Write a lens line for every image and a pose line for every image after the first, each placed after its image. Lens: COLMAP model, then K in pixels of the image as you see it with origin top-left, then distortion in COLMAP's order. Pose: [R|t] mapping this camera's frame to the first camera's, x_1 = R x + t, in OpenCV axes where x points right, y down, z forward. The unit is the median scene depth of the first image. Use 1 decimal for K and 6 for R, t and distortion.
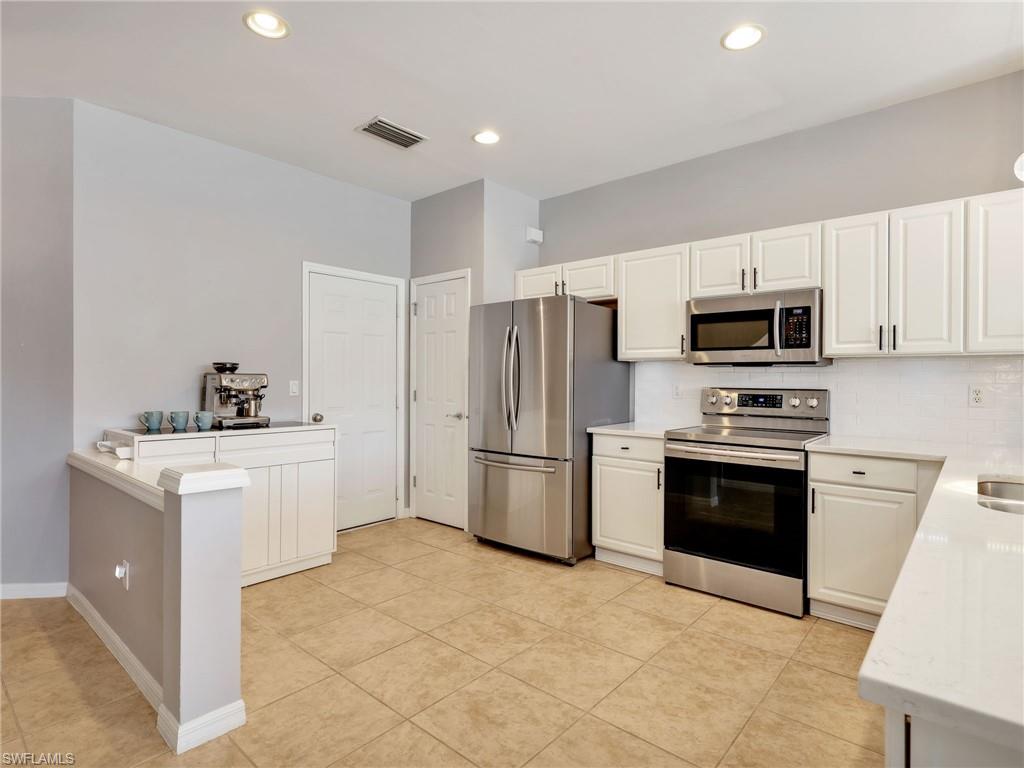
lens RADIAL K [[547.1, 0, 512.7], [0, 547.1, 382.4], [0, 0, 1]] dist [0.001731, 0.000838]
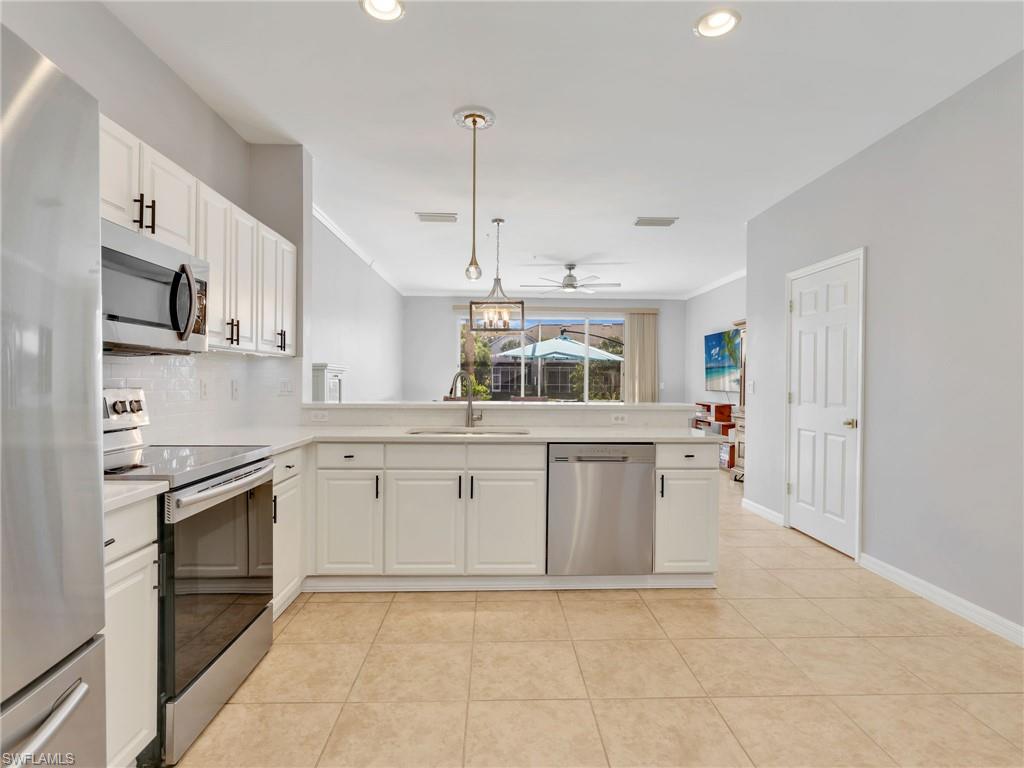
lens RADIAL K [[547.1, 0, 511.3], [0, 547.1, 380.8], [0, 0, 1]] dist [0.001731, 0.000838]
pose [[-0.691289, -0.011034, 0.722494, -0.456608], [-0.006294, 0.999937, 0.009250, -0.007591], [-0.722551, 0.001847, -0.691315, 1.649869]]
